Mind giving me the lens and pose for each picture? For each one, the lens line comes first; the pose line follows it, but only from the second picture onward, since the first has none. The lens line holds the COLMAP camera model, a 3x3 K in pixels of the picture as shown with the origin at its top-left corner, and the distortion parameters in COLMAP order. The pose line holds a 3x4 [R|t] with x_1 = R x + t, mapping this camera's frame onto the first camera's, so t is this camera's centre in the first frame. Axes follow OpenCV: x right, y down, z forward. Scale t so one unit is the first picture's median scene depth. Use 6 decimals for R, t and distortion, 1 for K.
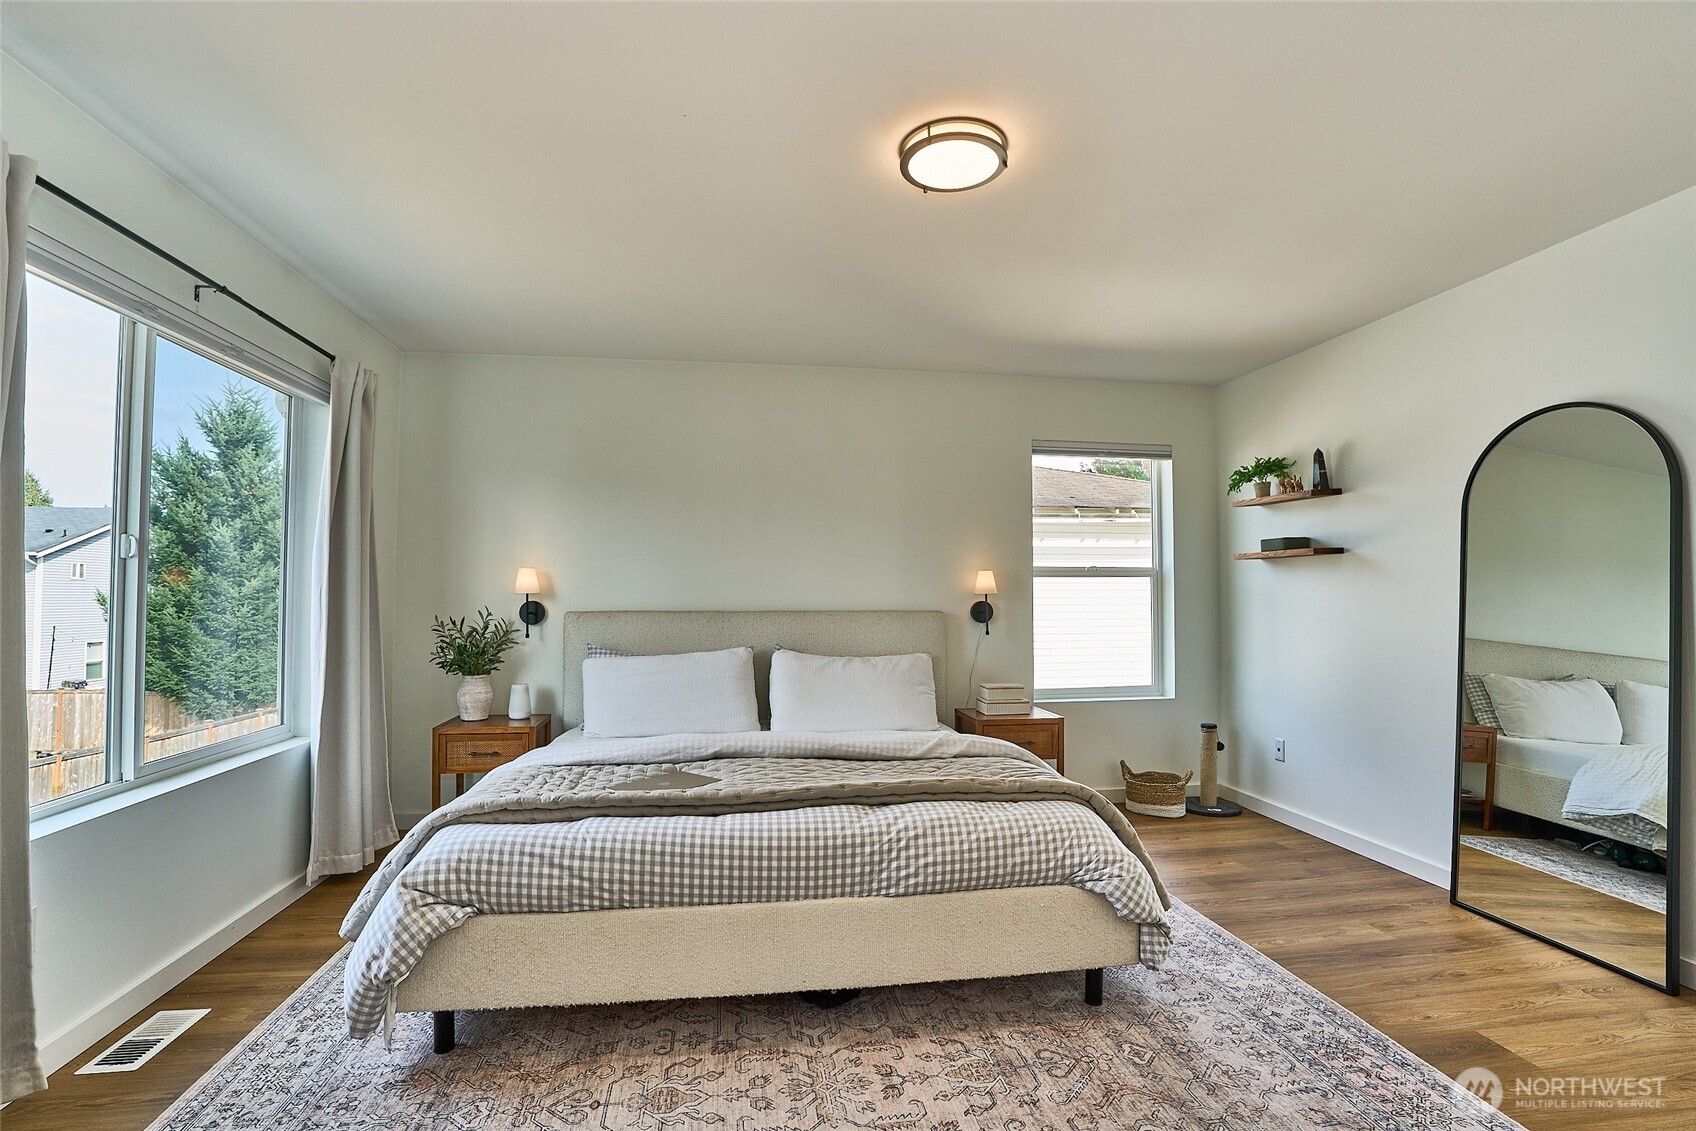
lens RADIAL K [[789.2, 0, 843.4], [0, 789.2, 570.0], [0, 0, 1]] dist [-0.064336, 0.021690]
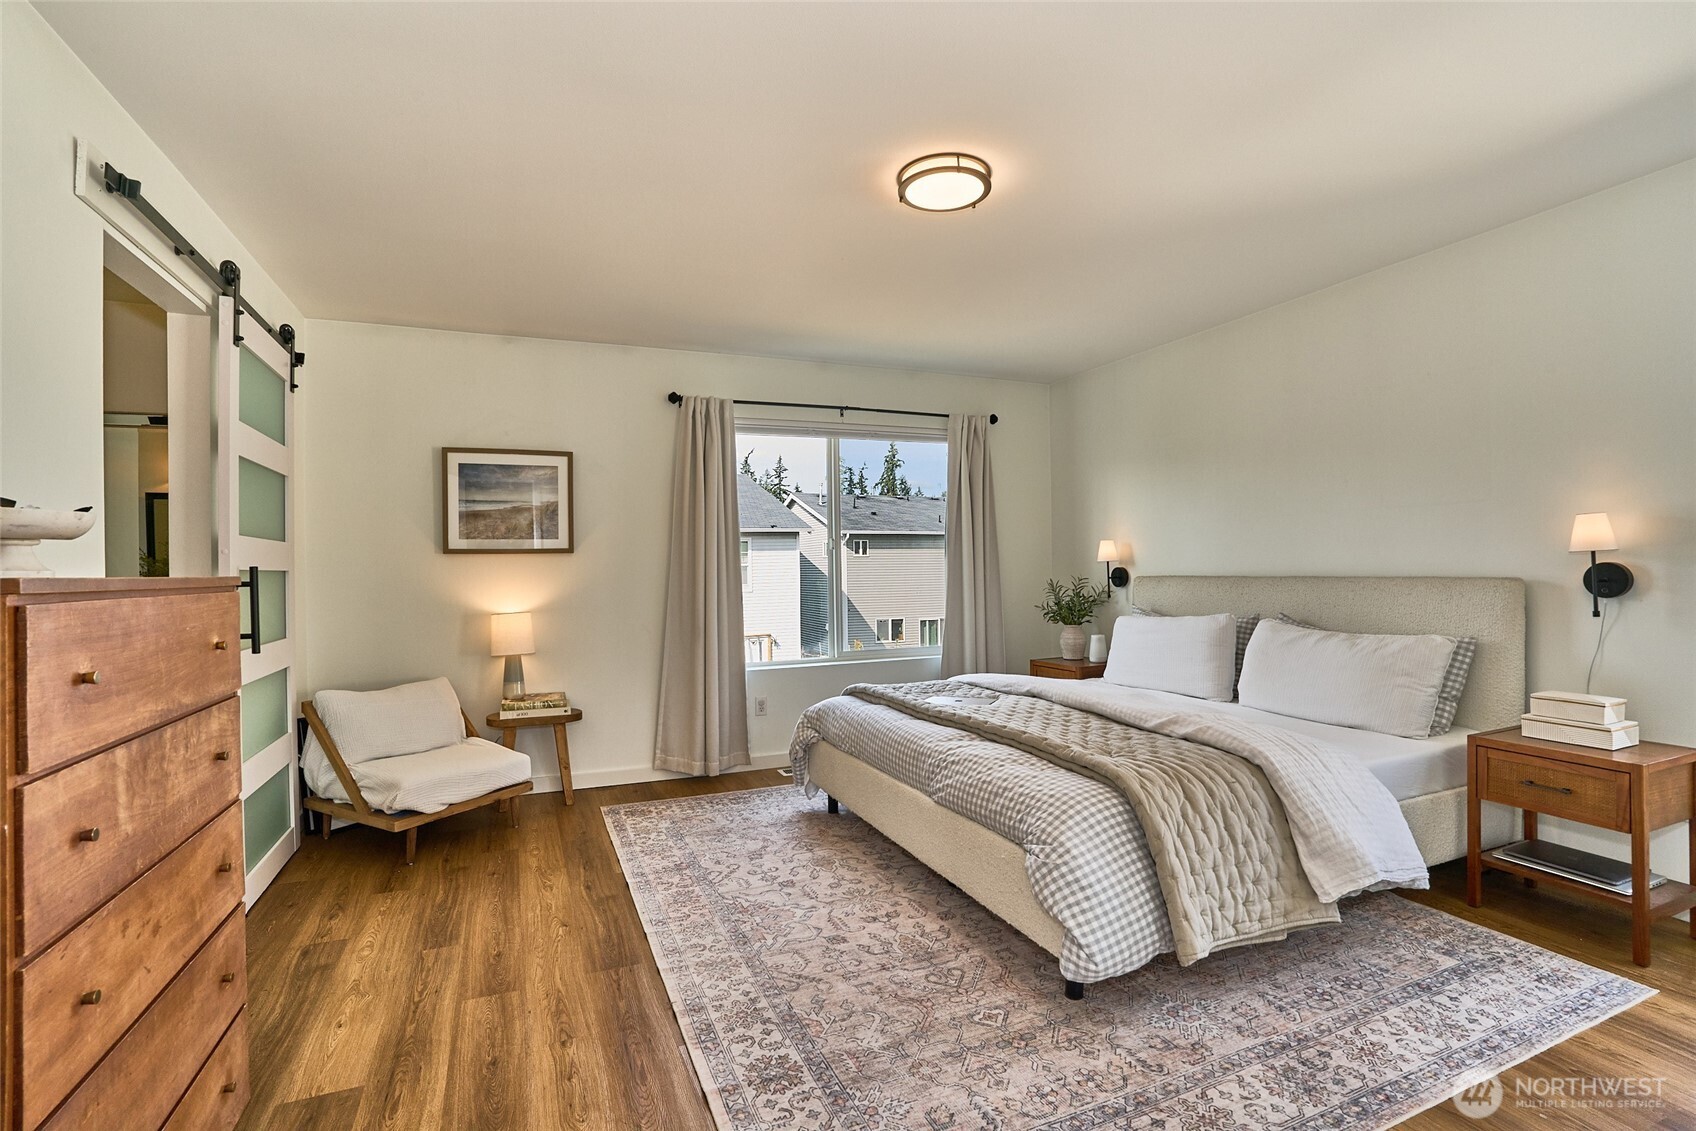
lens RADIAL K [[789.2, 0, 843.4], [0, 789.2, 570.0], [0, 0, 1]] dist [-0.064336, 0.021690]
pose [[0.234178, -0.002681, -0.972190, 1.266686], [0.048488, 0.998784, 0.008925, 0.022945], [0.970984, -0.049229, 0.234023, 0.574315]]
